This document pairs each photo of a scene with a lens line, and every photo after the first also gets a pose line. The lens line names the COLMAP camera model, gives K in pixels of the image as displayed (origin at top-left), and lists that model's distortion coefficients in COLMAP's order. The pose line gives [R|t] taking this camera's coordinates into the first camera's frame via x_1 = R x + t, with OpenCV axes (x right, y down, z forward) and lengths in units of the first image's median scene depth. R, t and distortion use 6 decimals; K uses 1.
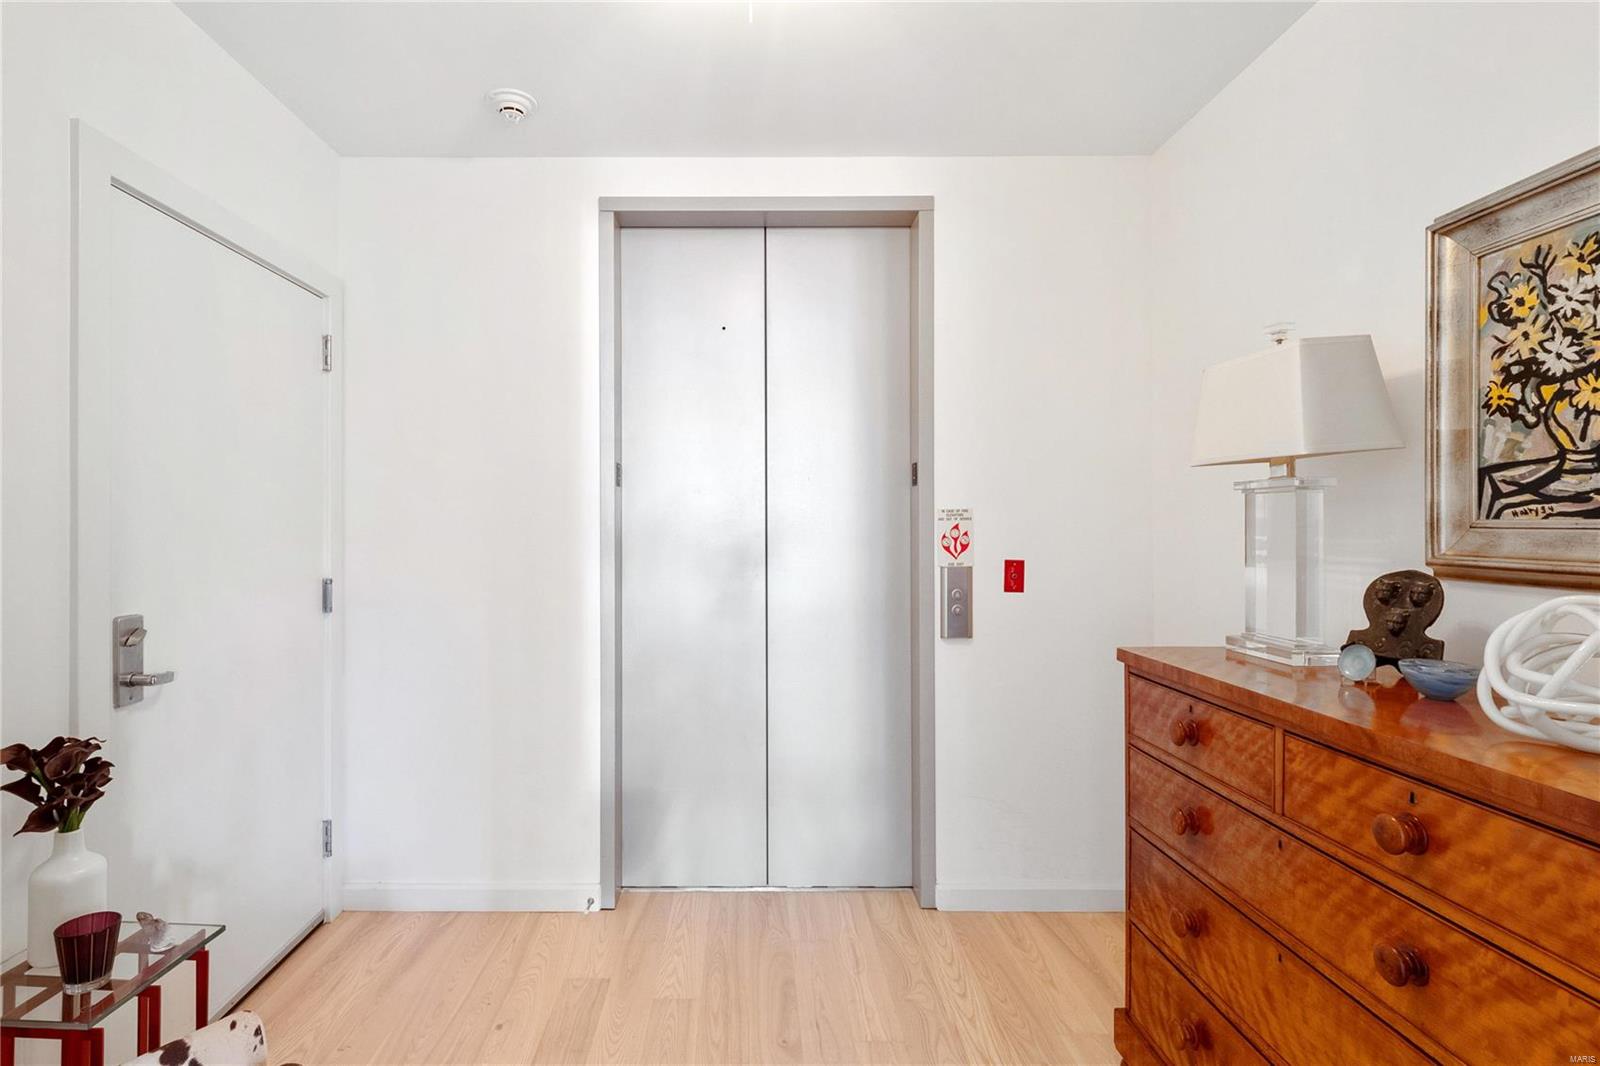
lens RADIAL K [[755.6, 0, 788.7], [0, 755.6, 525.7], [0, 0, 1]] dist [0.002018, -0.000777]
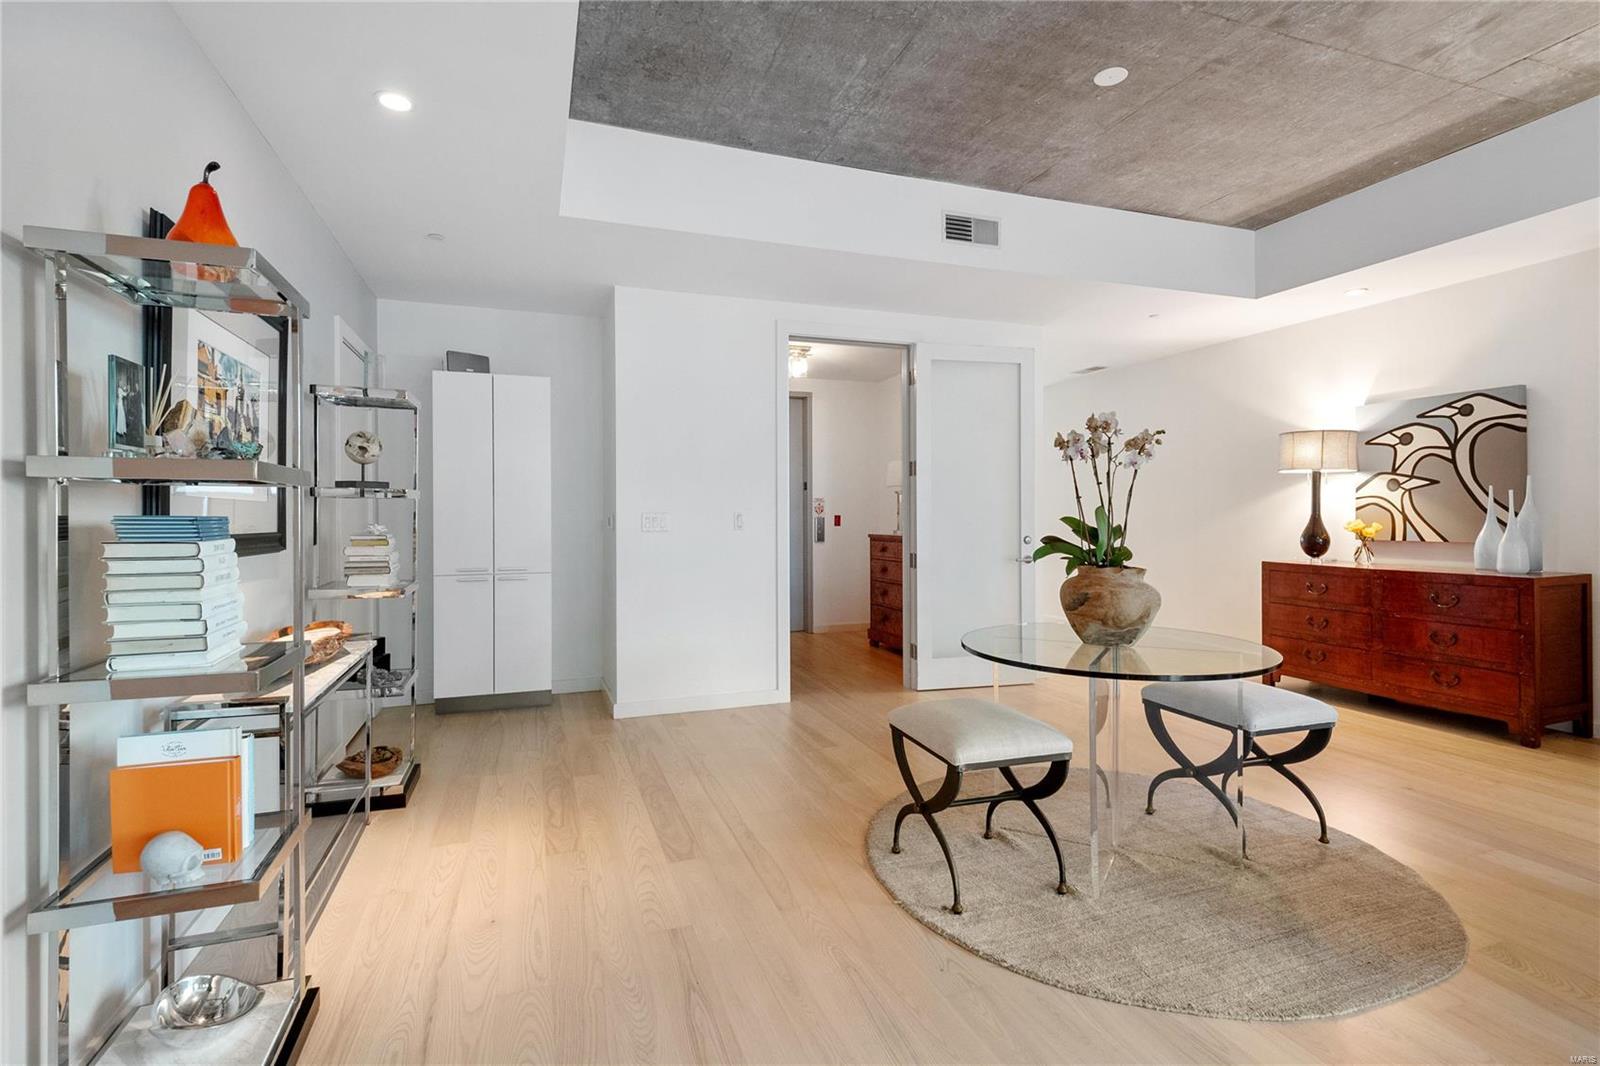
lens RADIAL K [[755.6, 0, 798.8], [0, 755.6, 521.0], [0, 0, 1]] dist [0.002018, -0.000777]
pose [[0.952675, 0.001765, 0.303984, -1.481586], [-0.004033, 0.999969, 0.006832, 0.092955], [-0.303963, -0.007734, 0.952653, -3.533007]]
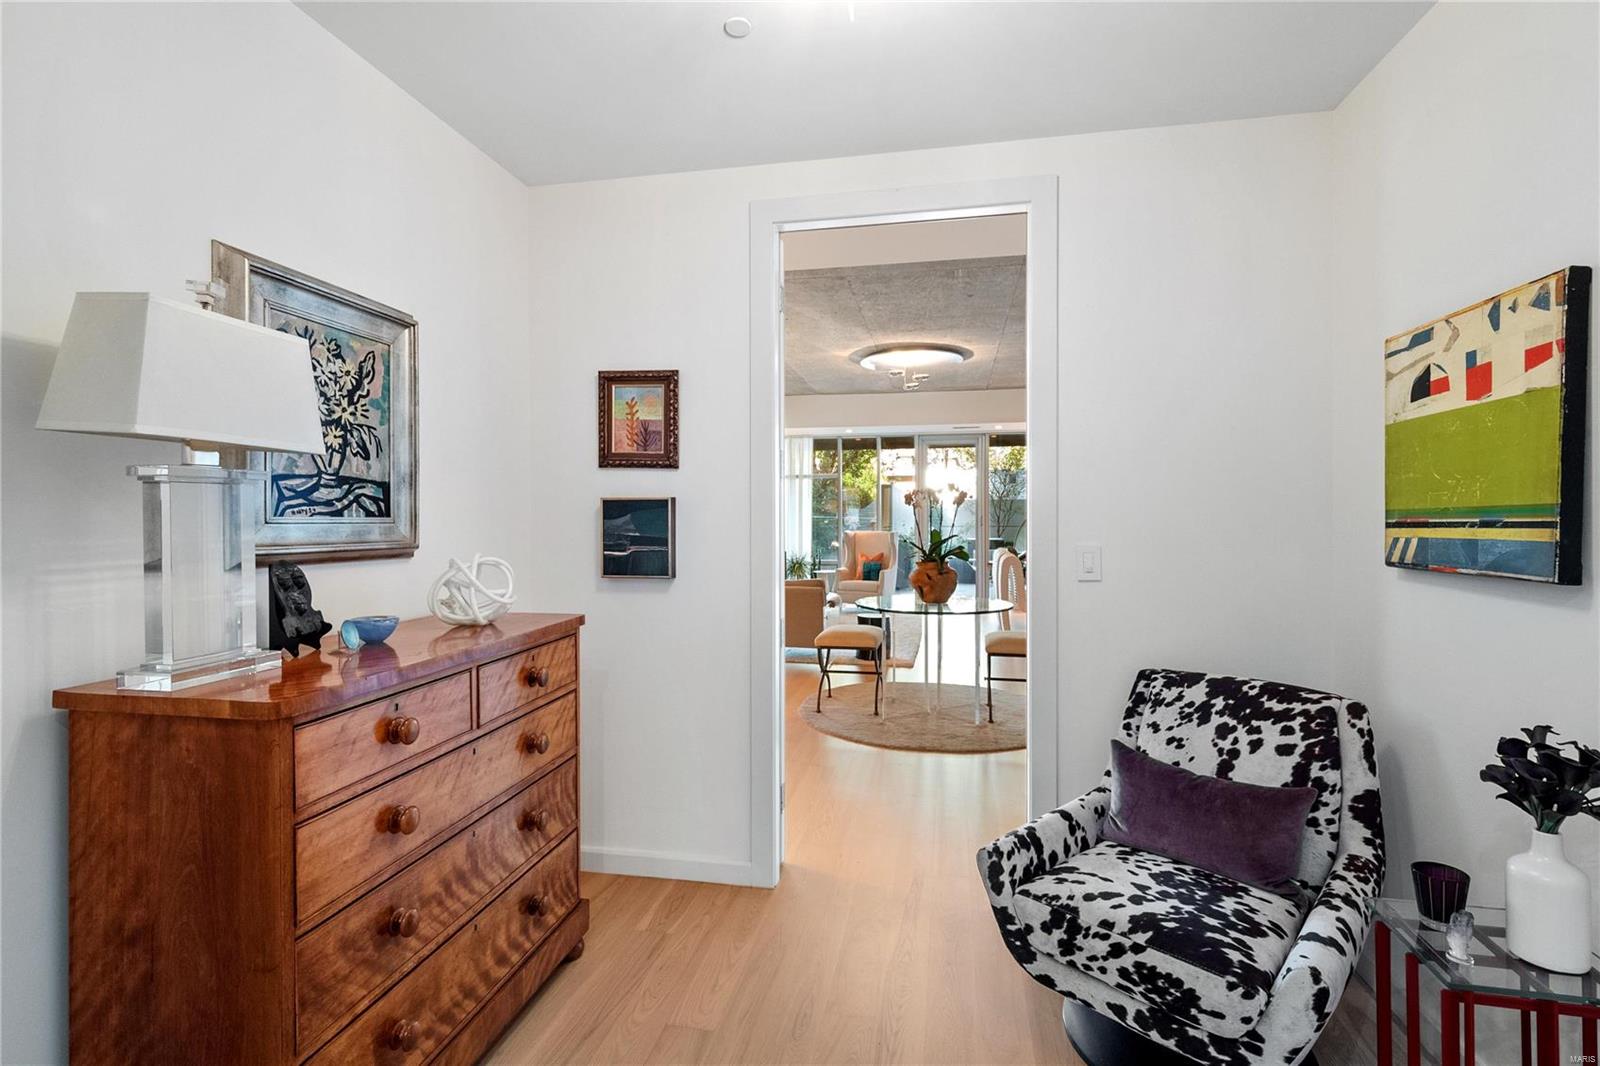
lens RADIAL K [[755.6, 0, 798.3], [0, 755.6, 519.9], [0, 0, 1]] dist [0.002018, -0.000777]
pose [[-0.971777, 0.001262, 0.235900, -0.242511], [0.002470, 0.999985, 0.004824, -0.007182], [-0.235890, 0.005271, -0.971765, 2.106371]]
